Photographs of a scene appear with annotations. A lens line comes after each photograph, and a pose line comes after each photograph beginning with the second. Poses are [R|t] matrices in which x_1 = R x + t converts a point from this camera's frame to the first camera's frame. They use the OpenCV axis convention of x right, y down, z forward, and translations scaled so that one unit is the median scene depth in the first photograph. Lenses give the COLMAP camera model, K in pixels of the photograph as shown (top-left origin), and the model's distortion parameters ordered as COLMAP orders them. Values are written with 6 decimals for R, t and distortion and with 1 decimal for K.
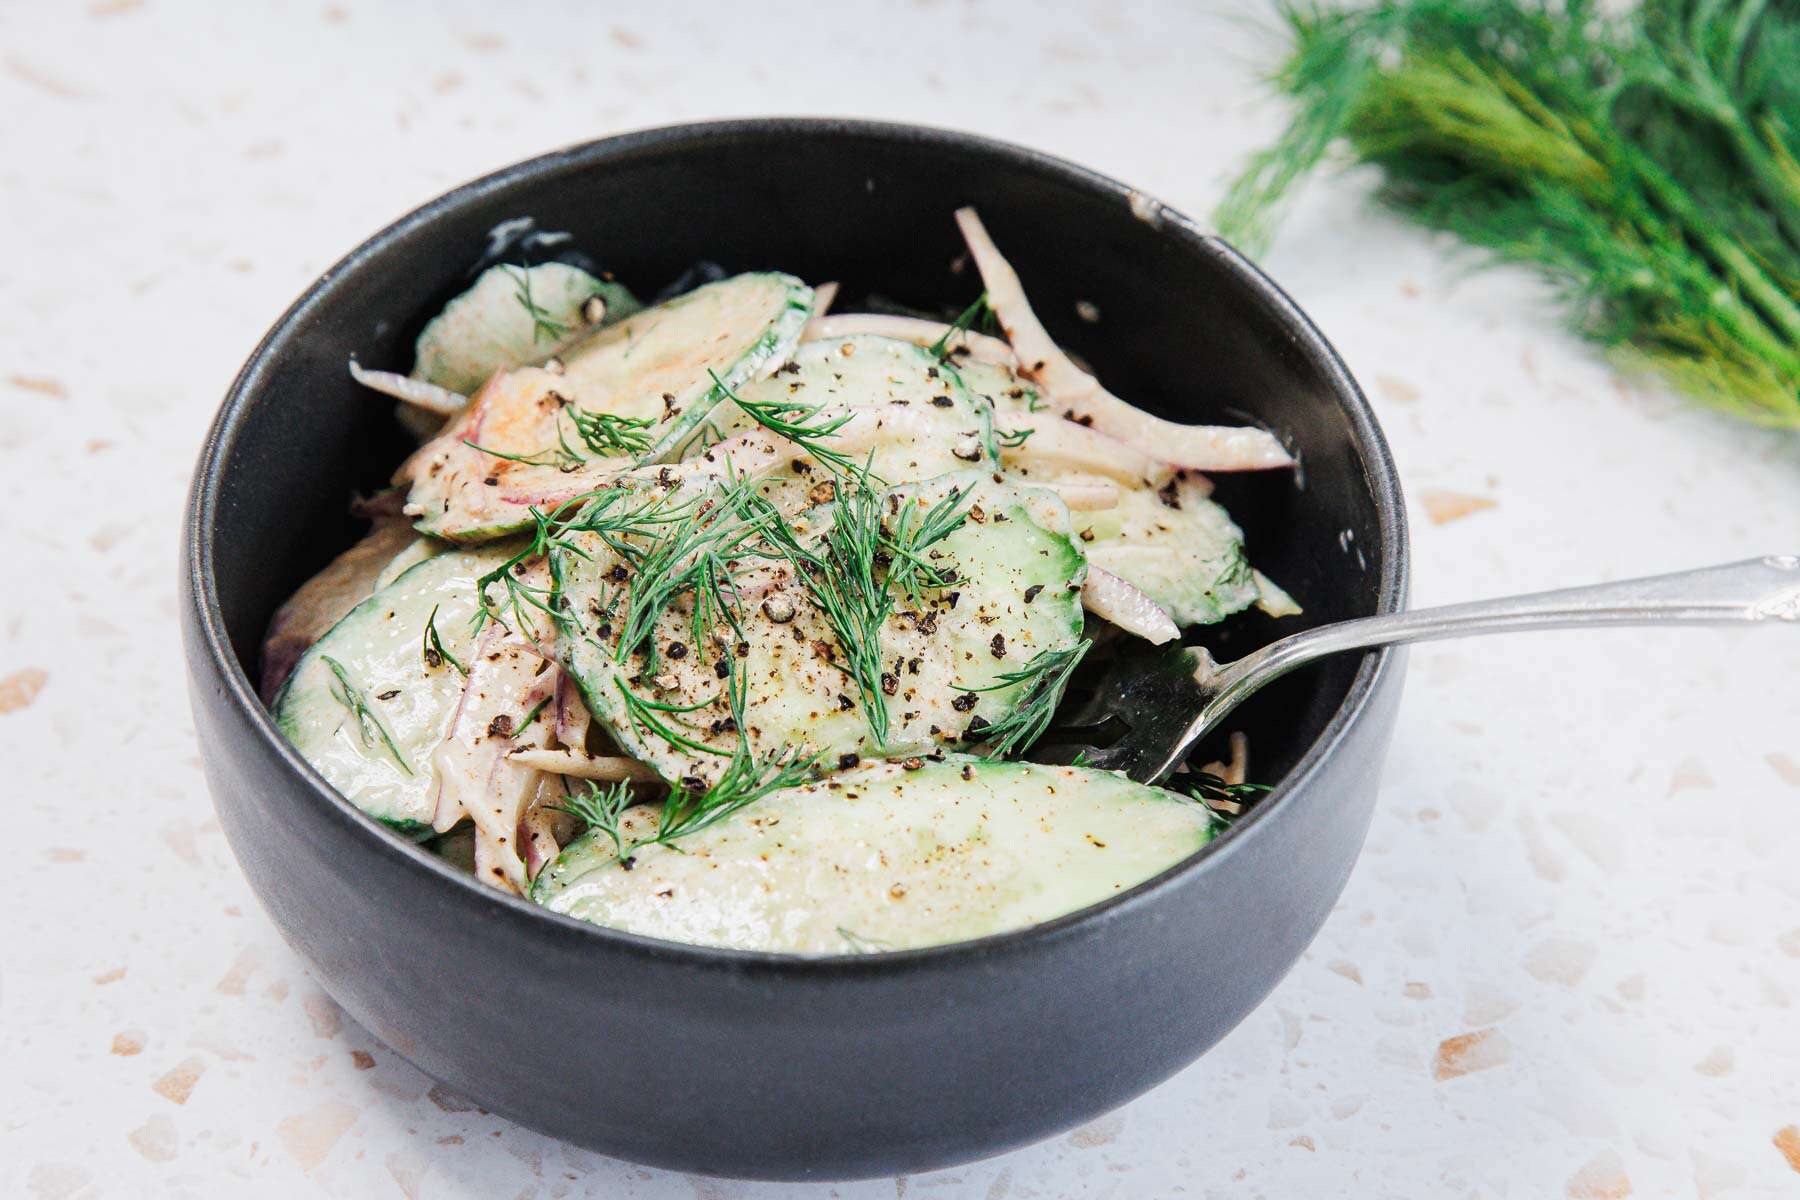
lens RADIAL K [[4952.2, 0, 900.4], [0, 4952.2, 613.6], [0, 0, 1]] dist [-0.200581, 0.000000]
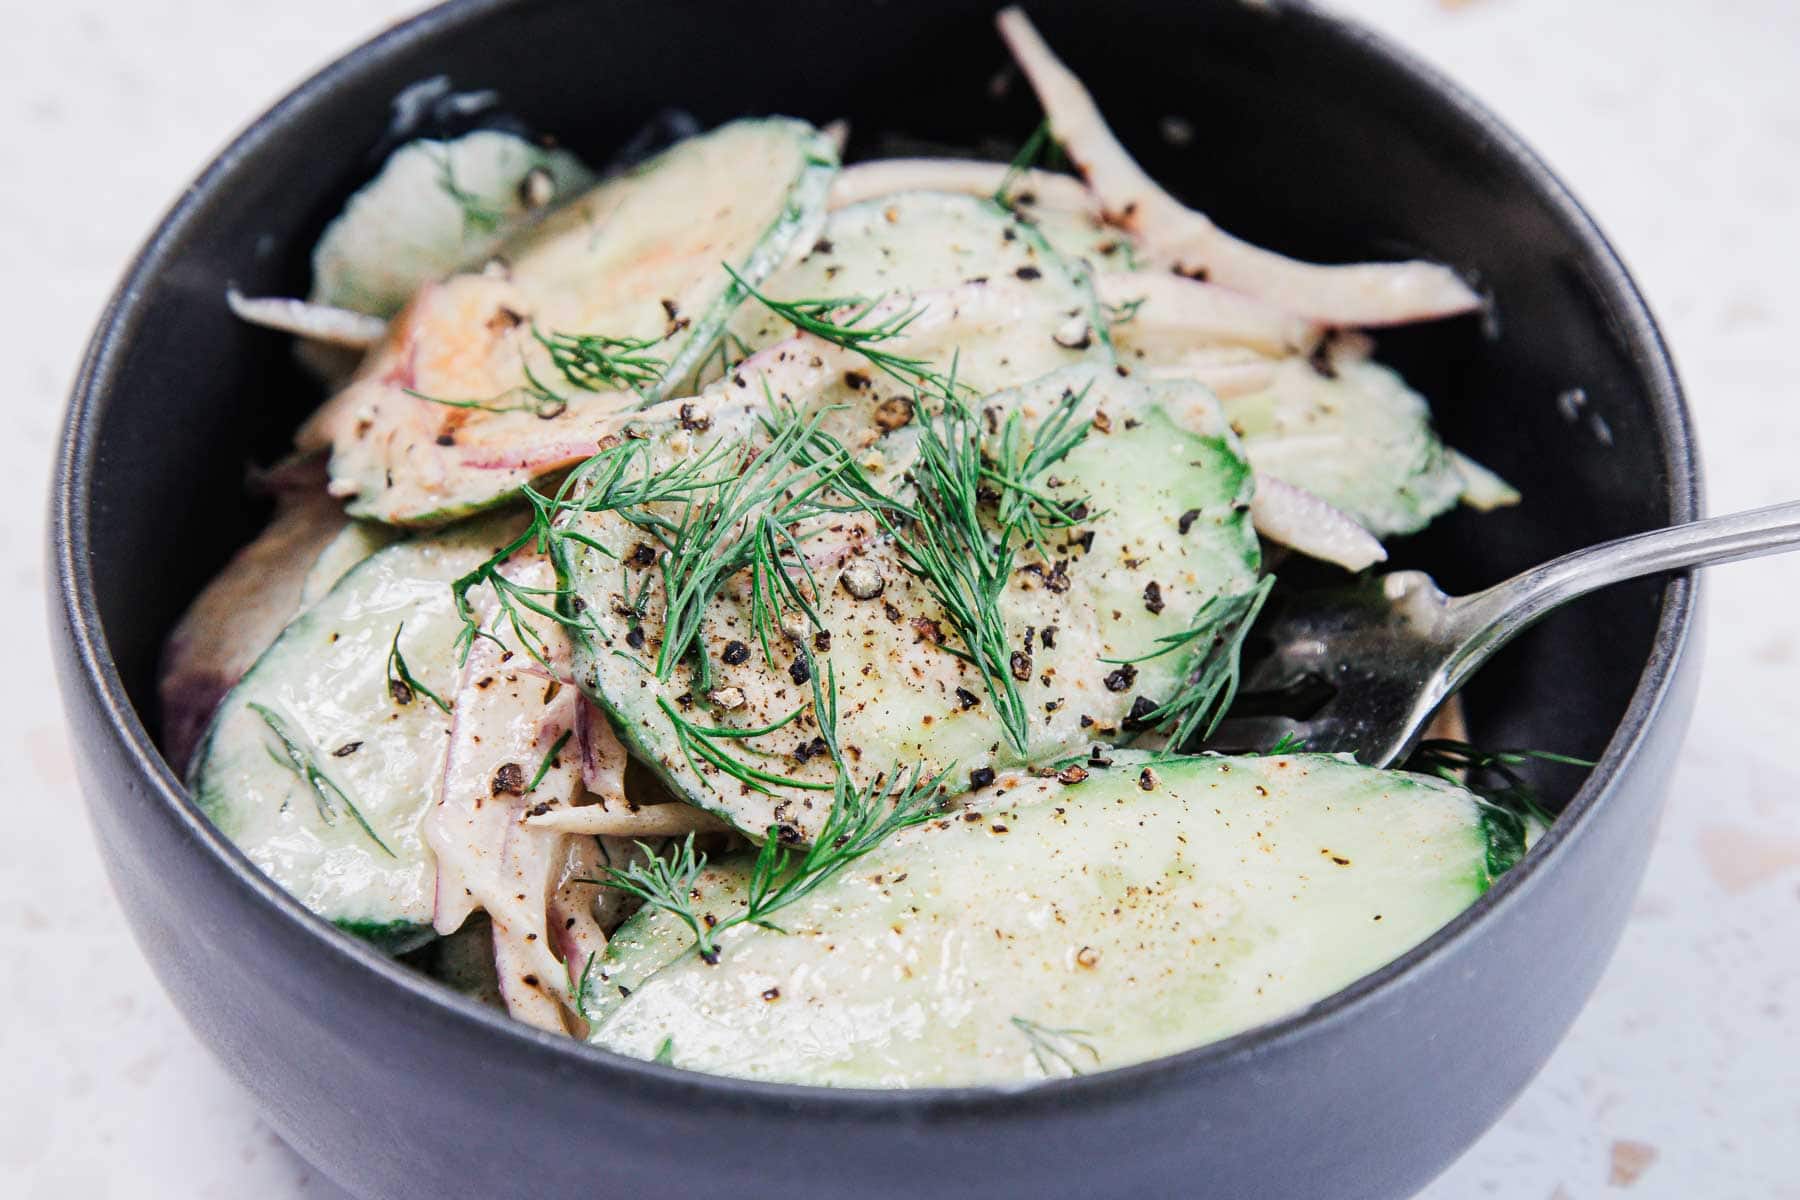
lens RADIAL K [[4839.7, 0, 913.6], [0, 4839.7, 613.9], [0, 0, 1]] dist [-0.183085, 0.000000]
pose [[0.992595, -0.101305, 0.067033, -0.065124], [0.097320, 0.993427, 0.060263, -0.038345], [-0.072697, -0.053293, 0.995929, 0.274021]]
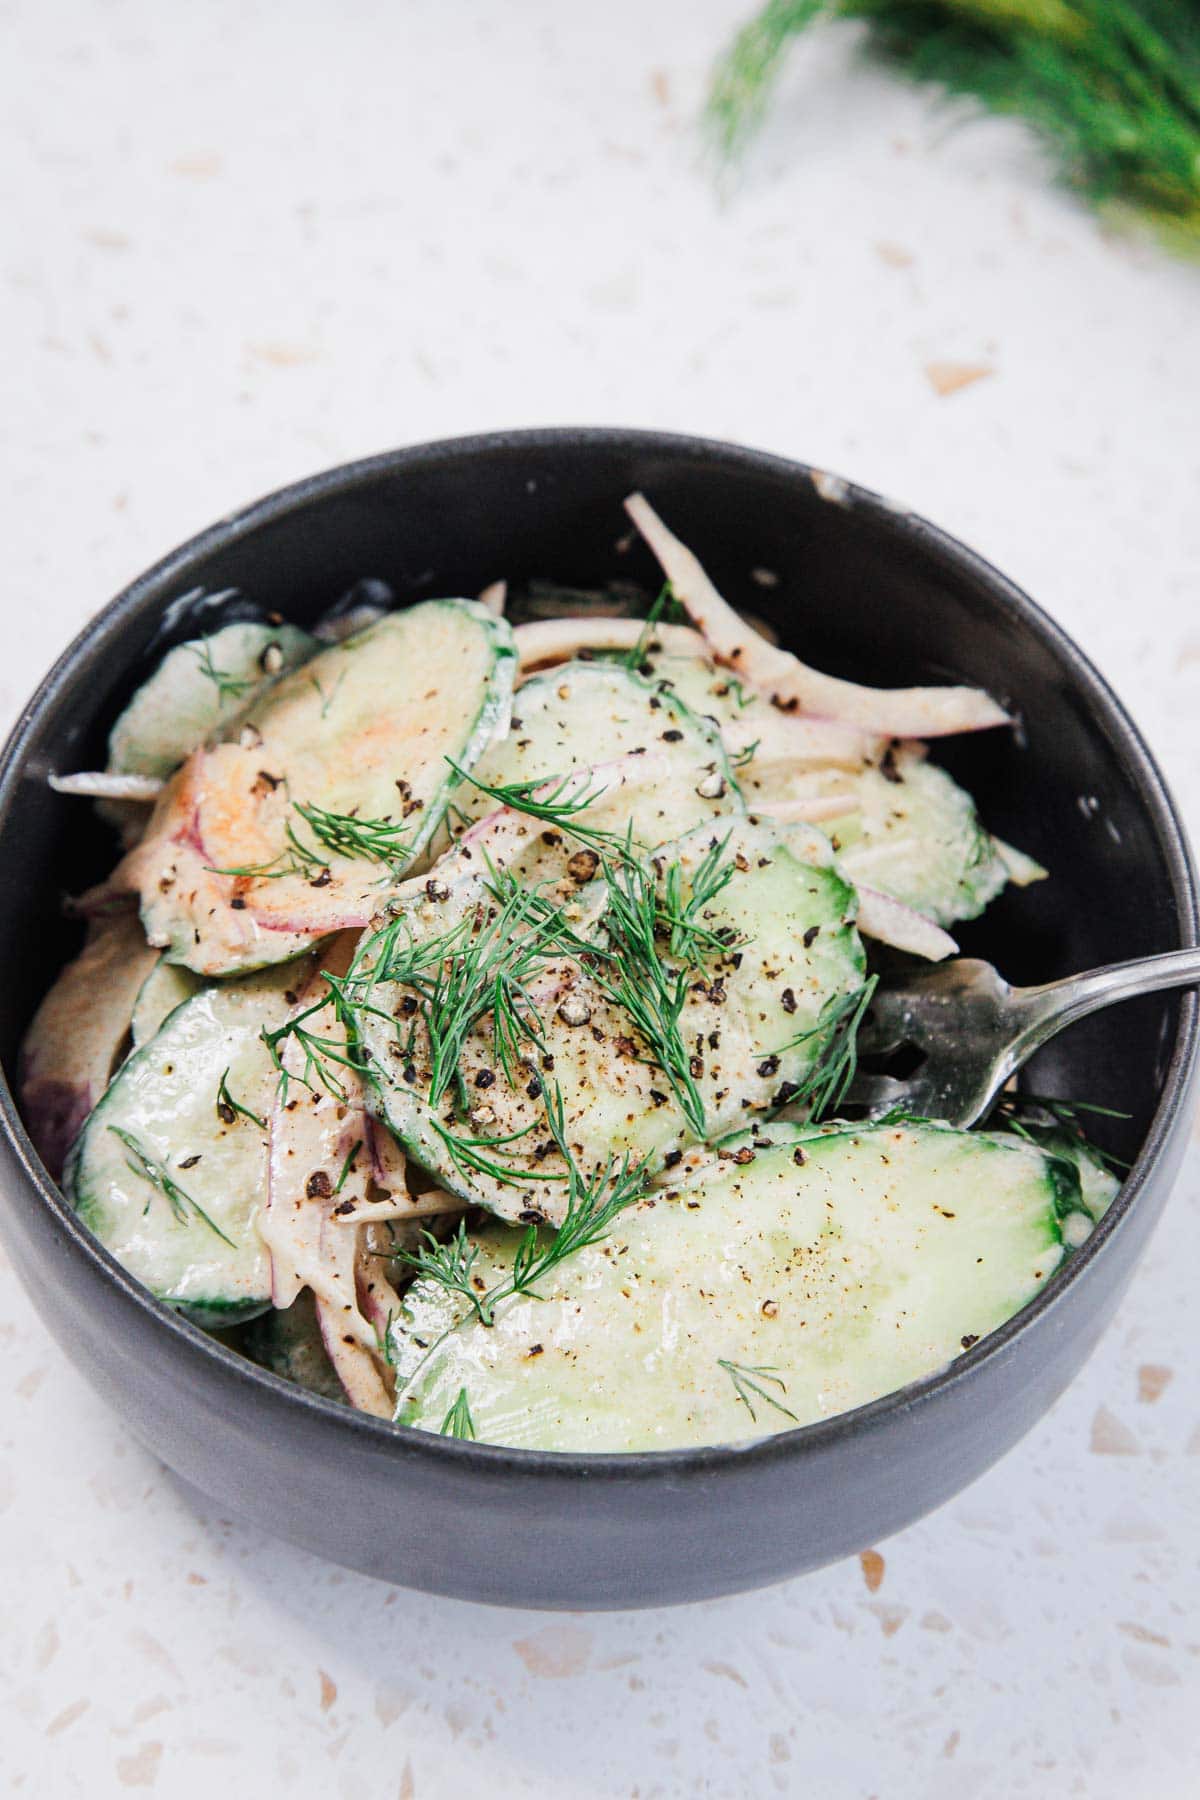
lens RADIAL K [[4470.5, 0, 591.1], [0, 4470.5, 892.1], [0, 0, 1]] dist [-0.186972, 0.000000]
pose [[0.978148, -0.164323, 0.127378, -0.127819], [0.135845, 0.968912, 0.206774, -0.202517], [-0.157396, -0.184952, 0.970061, 0.147461]]
